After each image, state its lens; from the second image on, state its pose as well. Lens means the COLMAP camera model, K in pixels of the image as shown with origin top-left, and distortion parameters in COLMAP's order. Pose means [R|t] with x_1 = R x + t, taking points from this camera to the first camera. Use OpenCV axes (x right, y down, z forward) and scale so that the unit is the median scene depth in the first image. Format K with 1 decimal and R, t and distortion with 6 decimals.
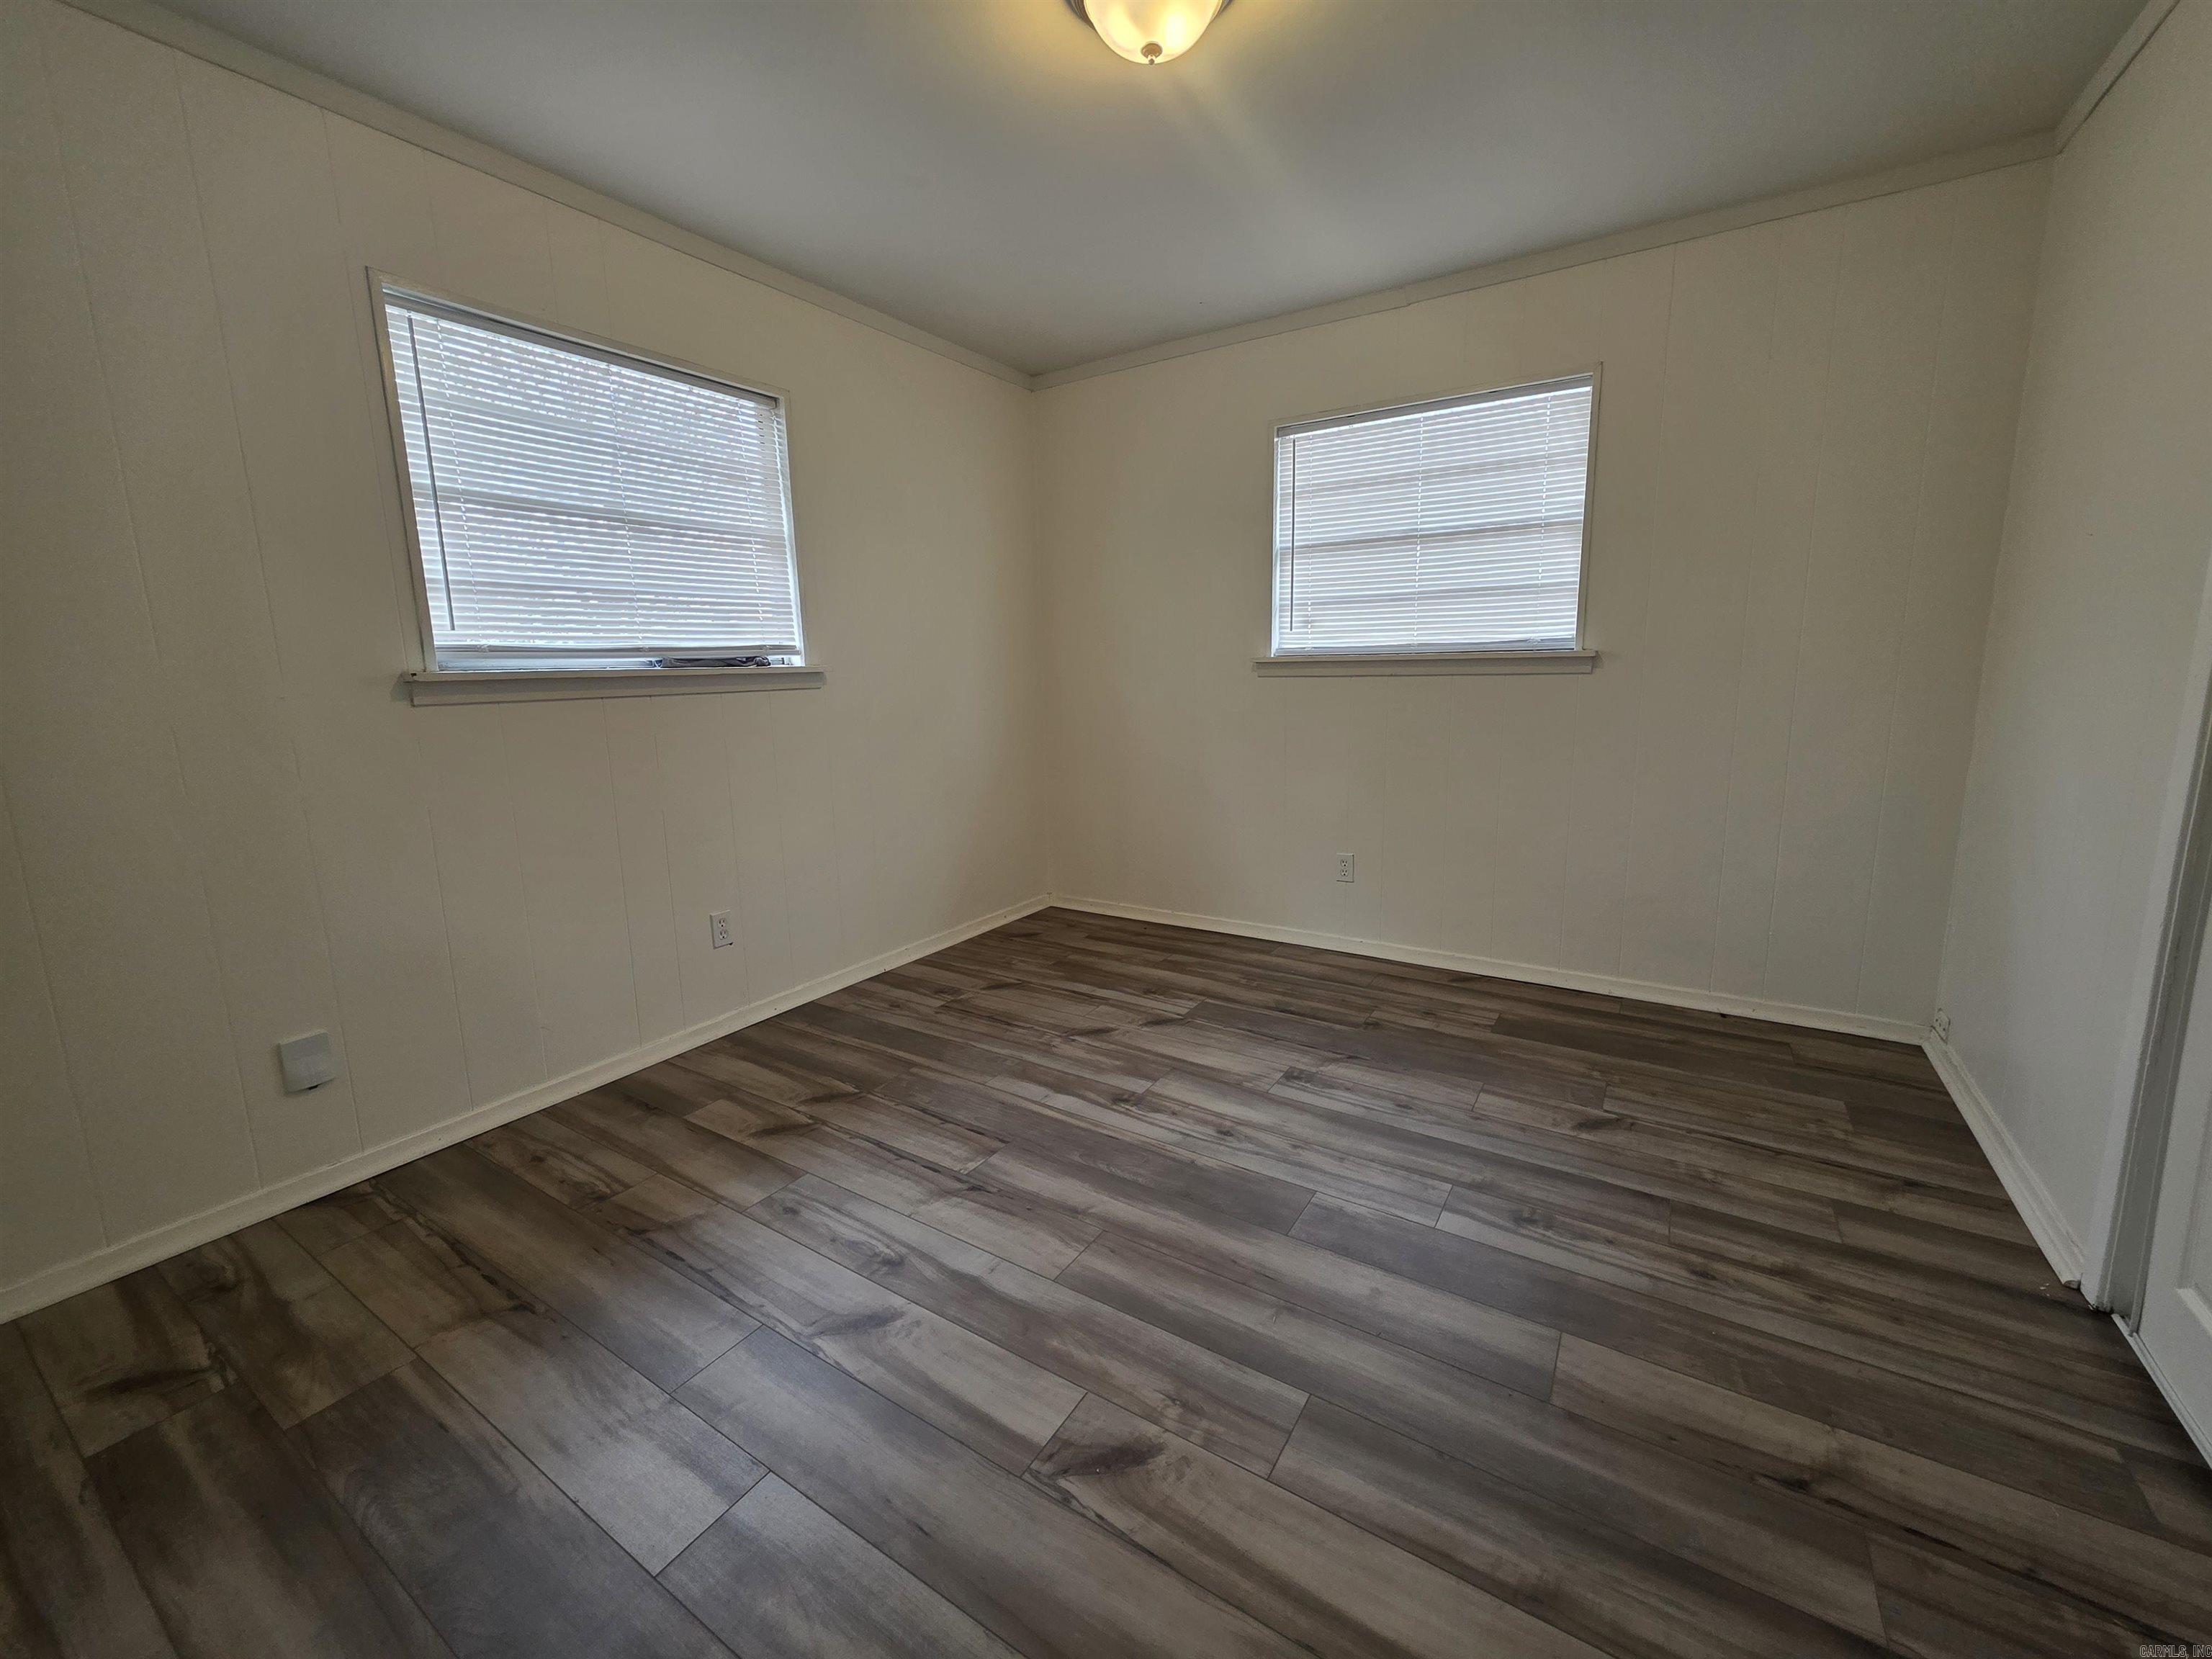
lens RADIAL K [[890.4, 0, 1104.2], [0, 890.4, 821.9], [0, 0, 1]] dist [0.000561, 0.000019]
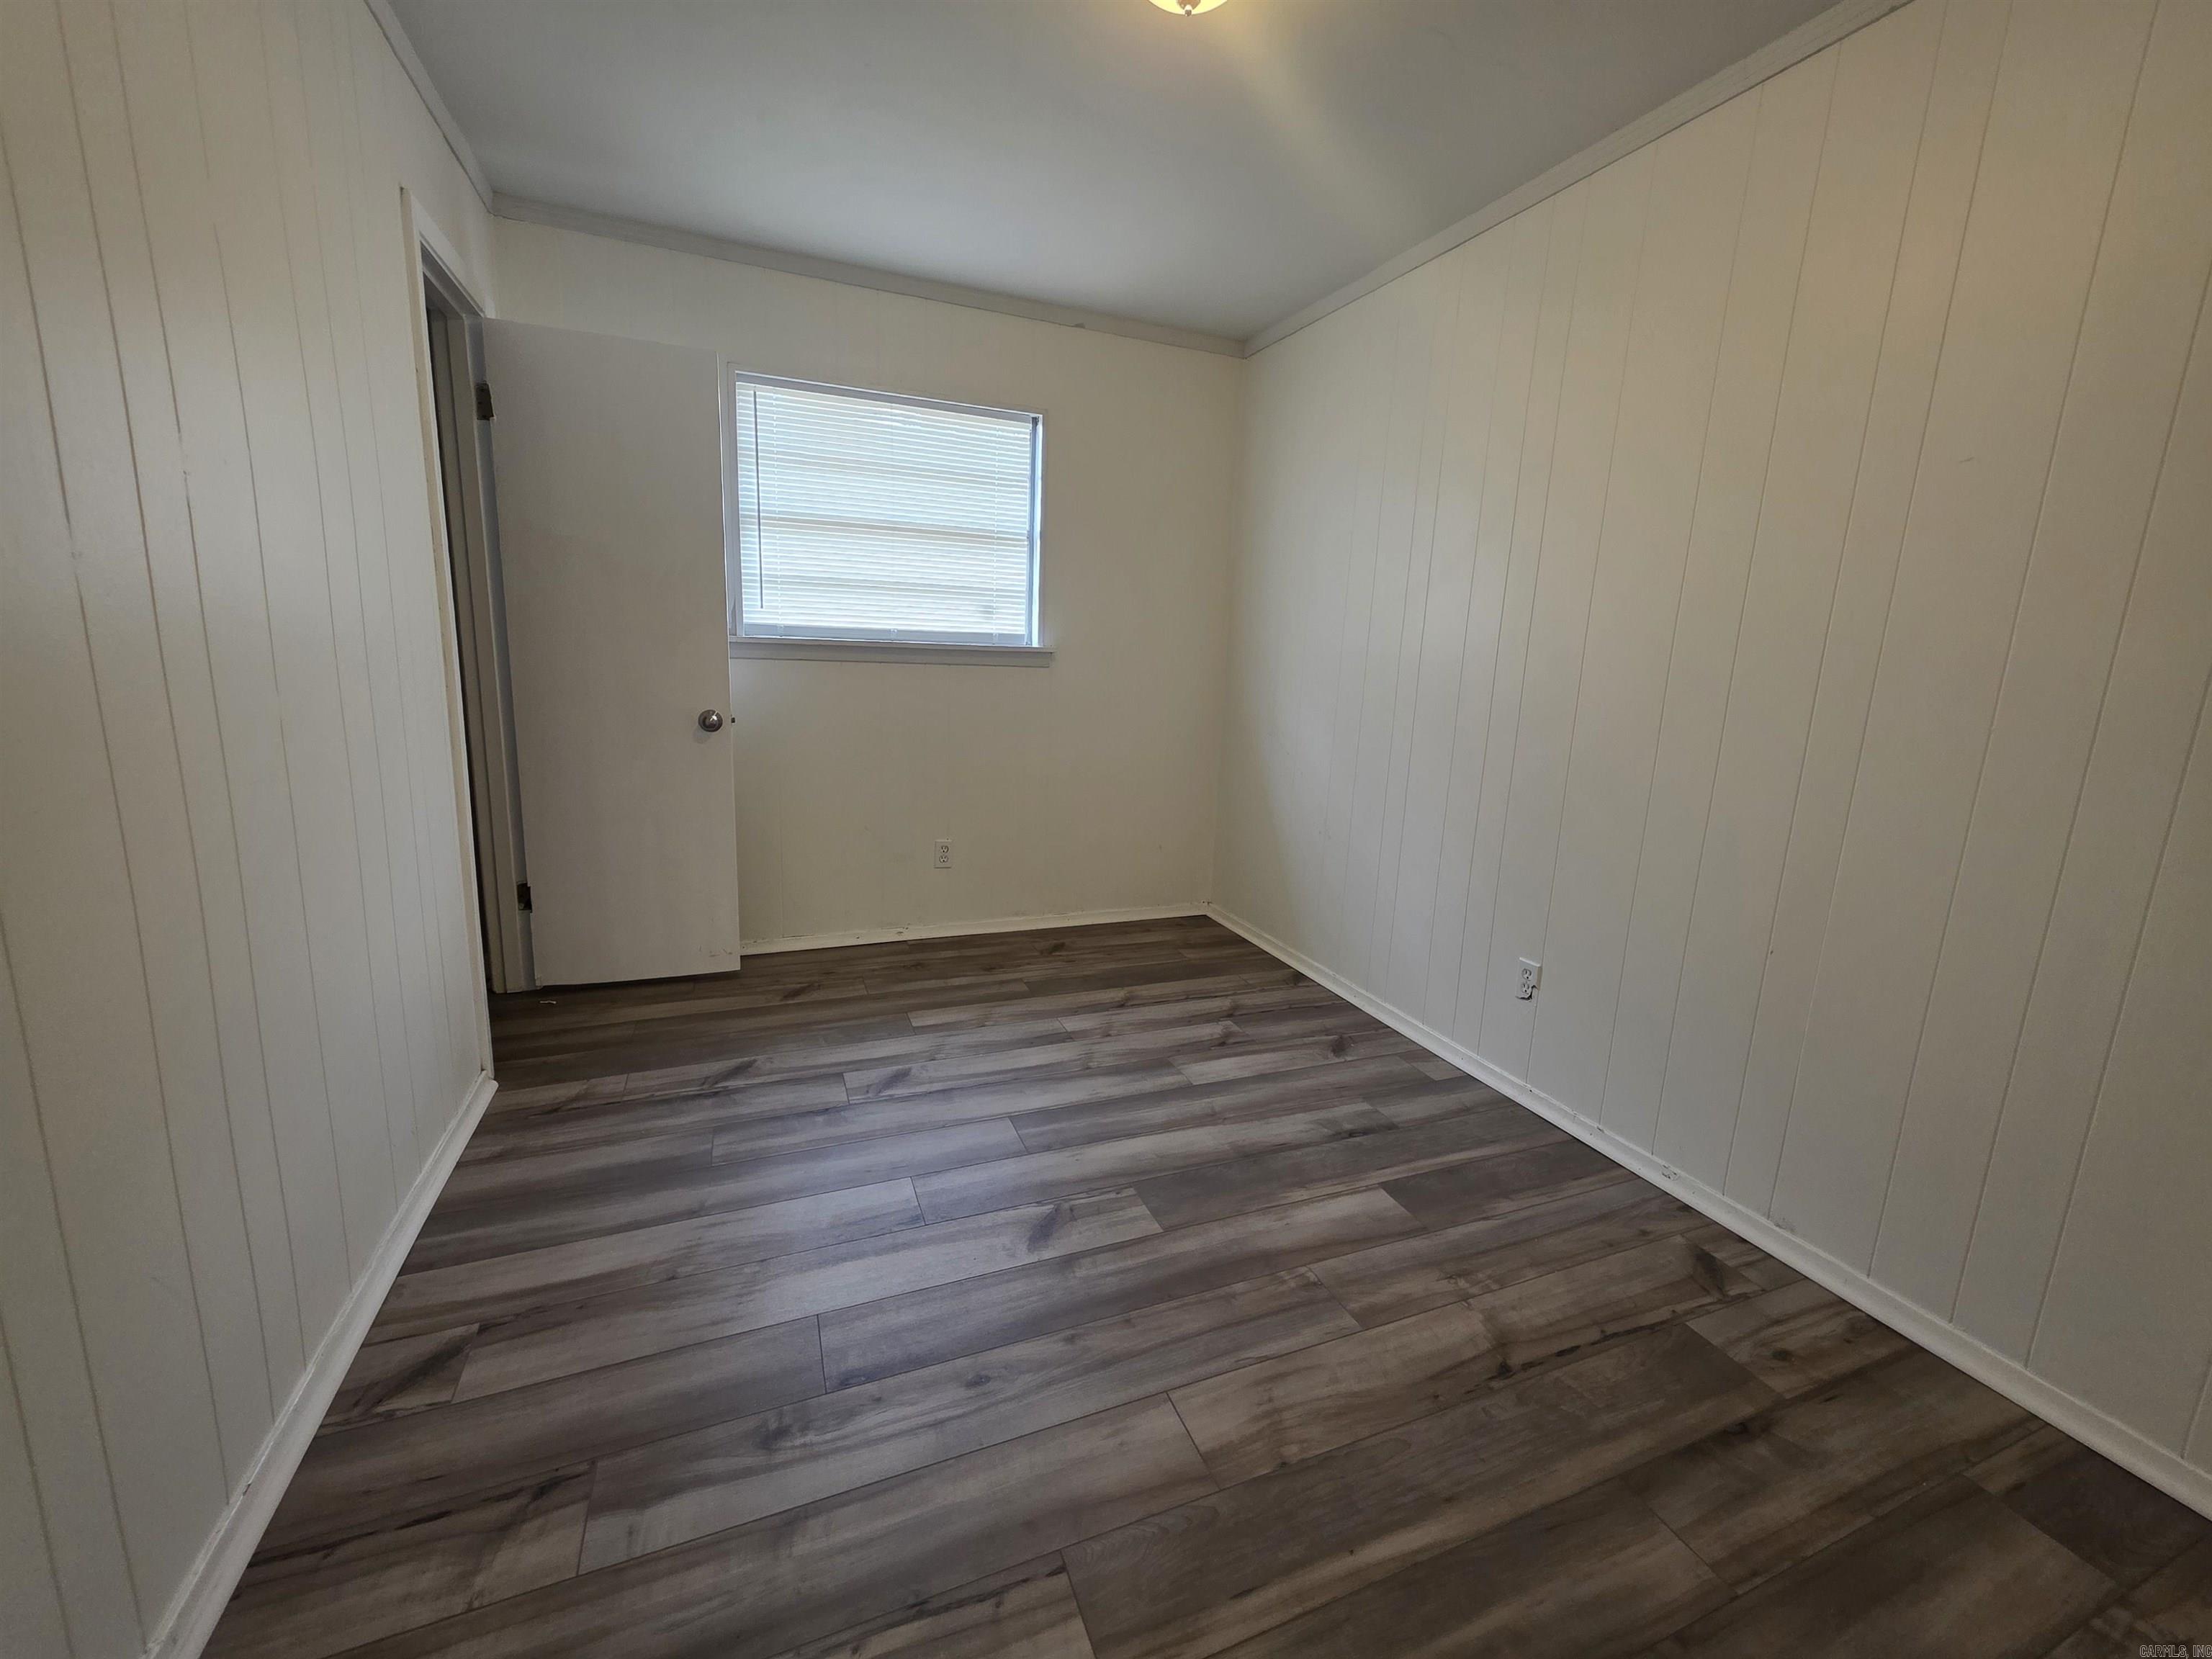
lens RADIAL K [[890.4, 0, 1107.8], [0, 890.4, 825.8], [0, 0, 1]] dist [0.000561, 0.000019]
pose [[0.568238, -0.108425, 0.815690, -0.408825], [0.092268, 0.993425, 0.067773, -0.029145], [-0.817675, 0.036751, 0.574506, 0.249026]]
